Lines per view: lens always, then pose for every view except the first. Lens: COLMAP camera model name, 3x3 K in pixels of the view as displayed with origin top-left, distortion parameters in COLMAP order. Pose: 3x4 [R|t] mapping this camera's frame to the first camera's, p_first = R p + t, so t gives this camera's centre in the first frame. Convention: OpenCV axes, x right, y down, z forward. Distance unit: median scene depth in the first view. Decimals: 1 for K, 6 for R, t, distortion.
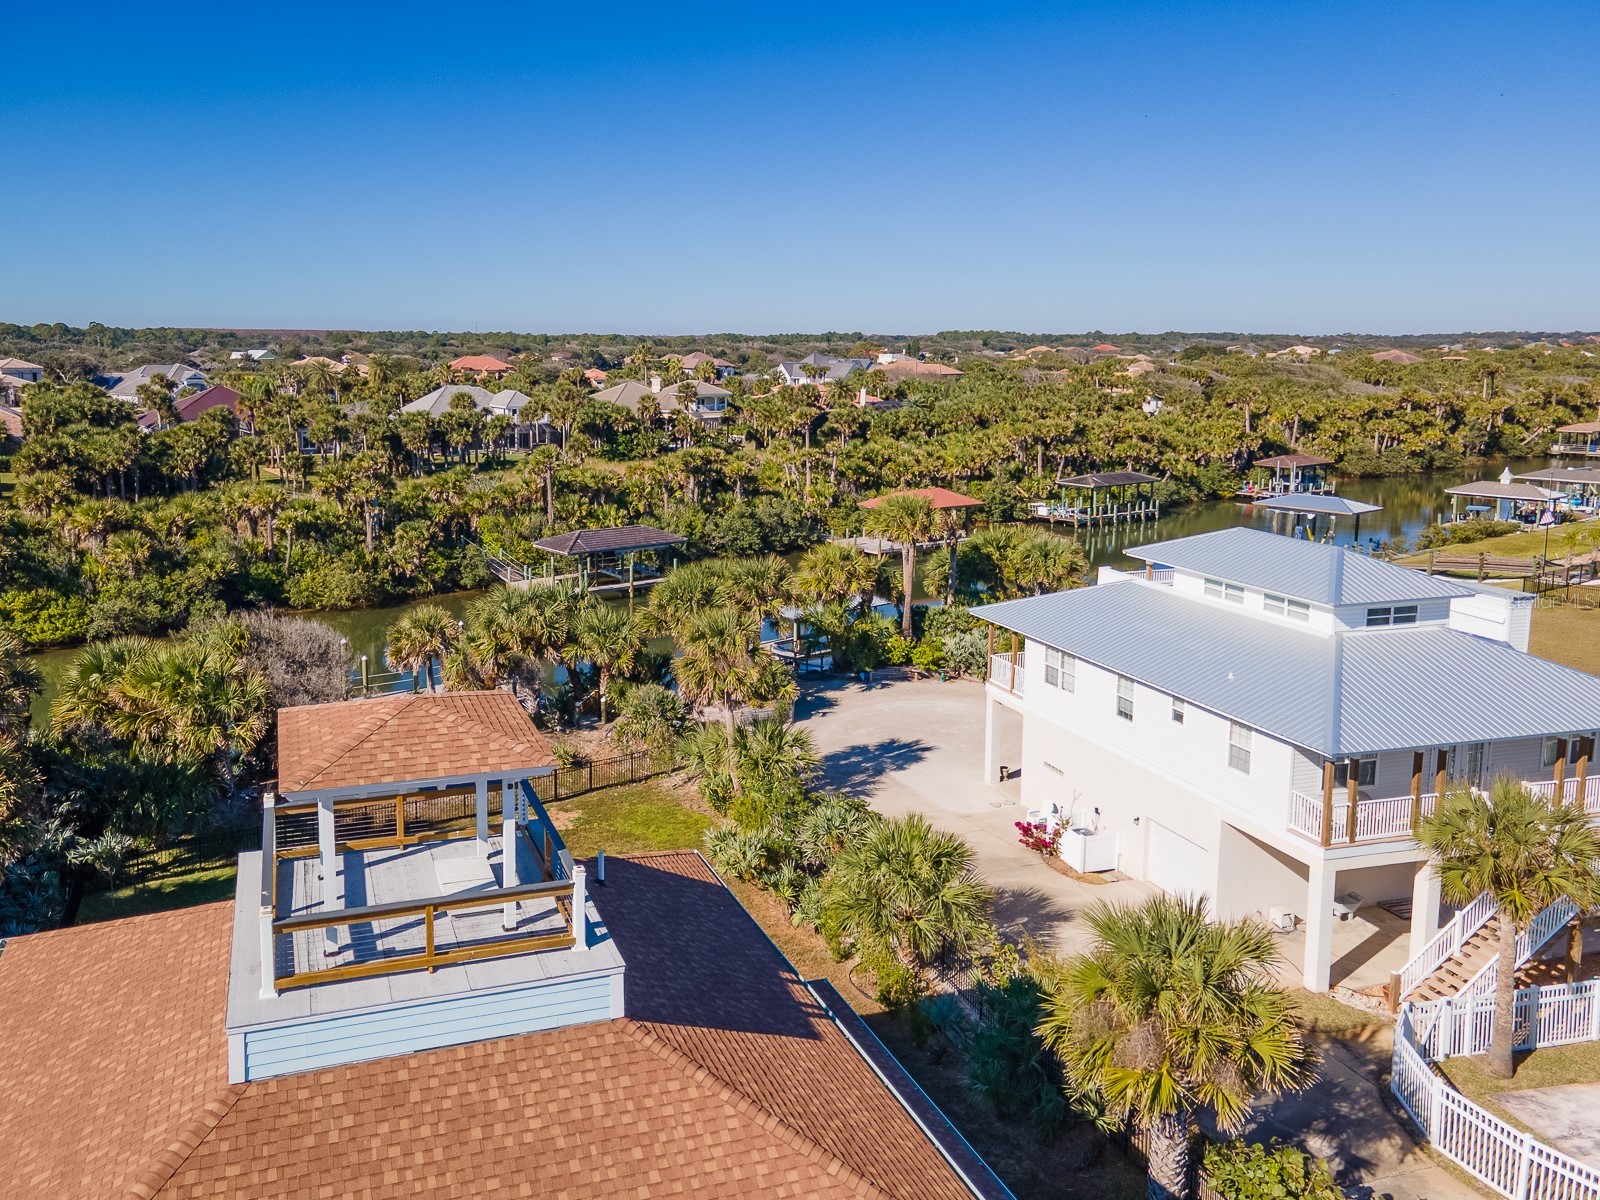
lens RADIAL K [[1193.7, 0, 627.9], [0, 1193.7, 515.8], [0, 0, 1]] dist [0.075689, 0.002317]
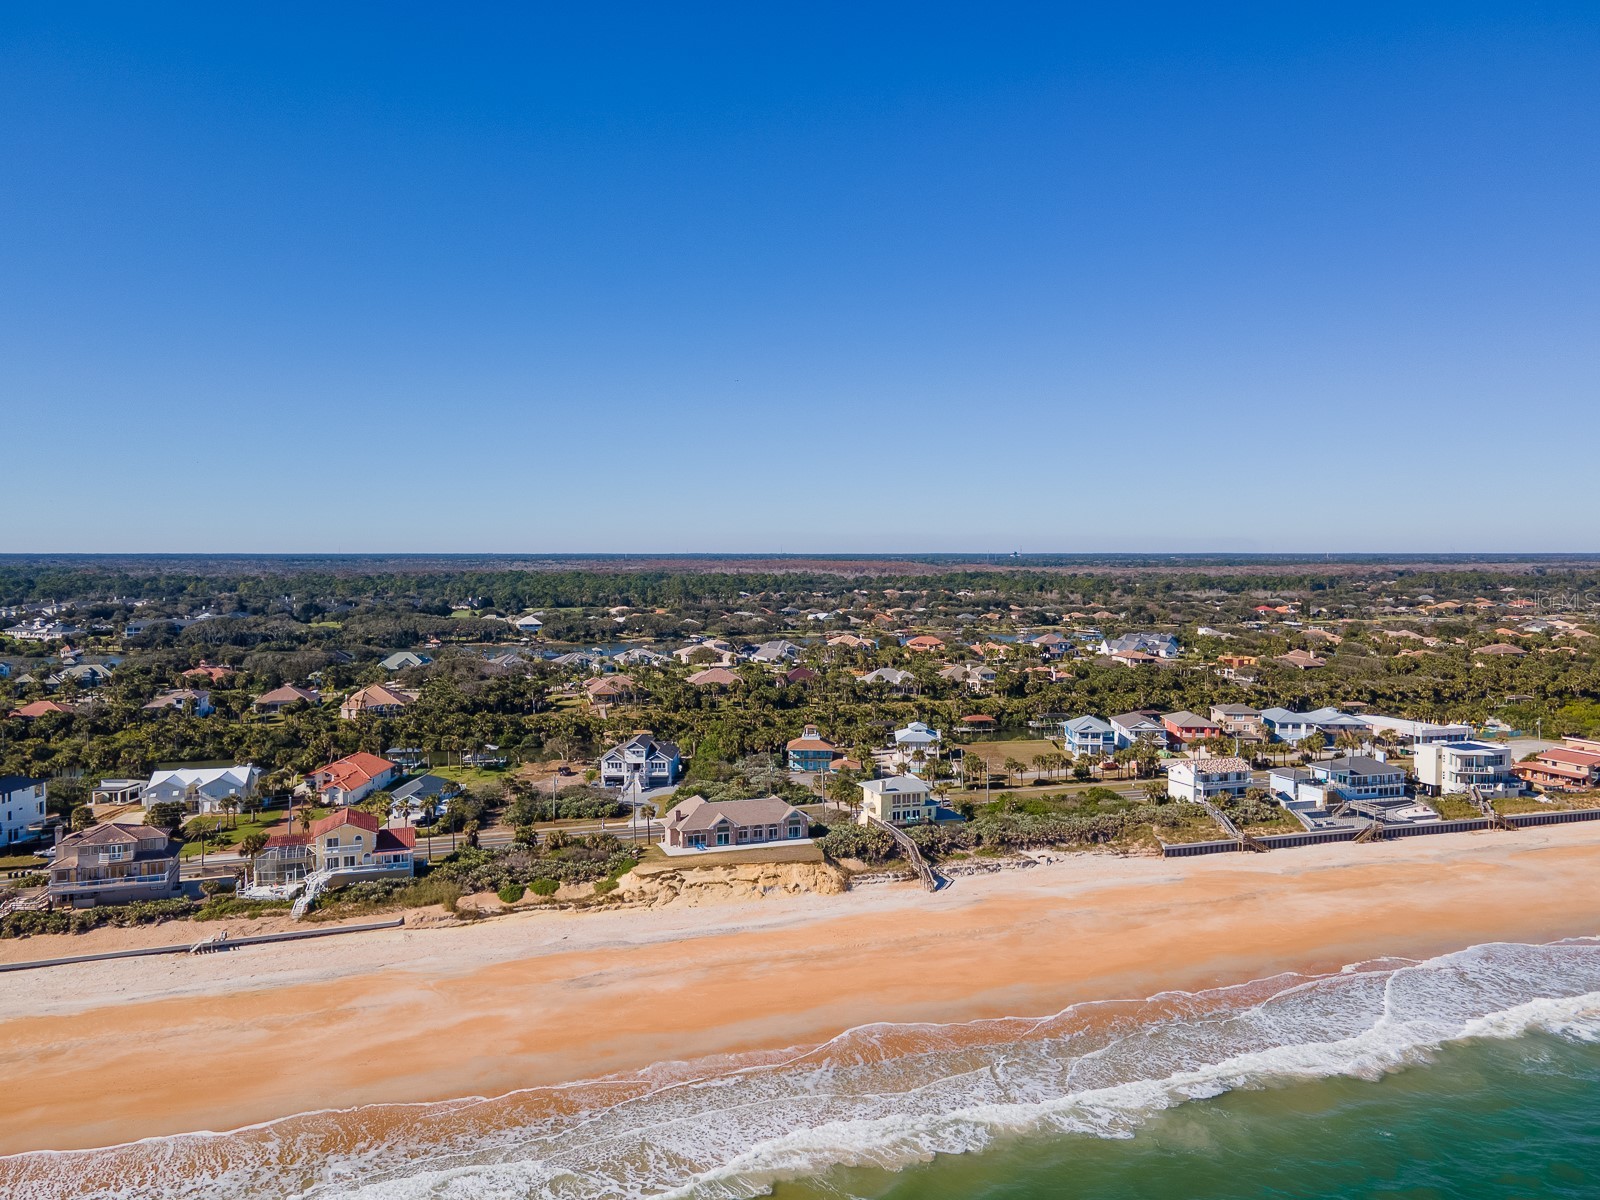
lens RADIAL K [[1135.4, 0, 793.9], [0, 1135.4, 597.4], [0, 0, 1]] dist [0.035868, 0.005325]
pose [[0.946208, 0.010485, -0.323388, 0.745346], [-0.044778, 0.994101, -0.098787, -0.009641], [0.320444, 0.107954, 0.941096, -2.261776]]
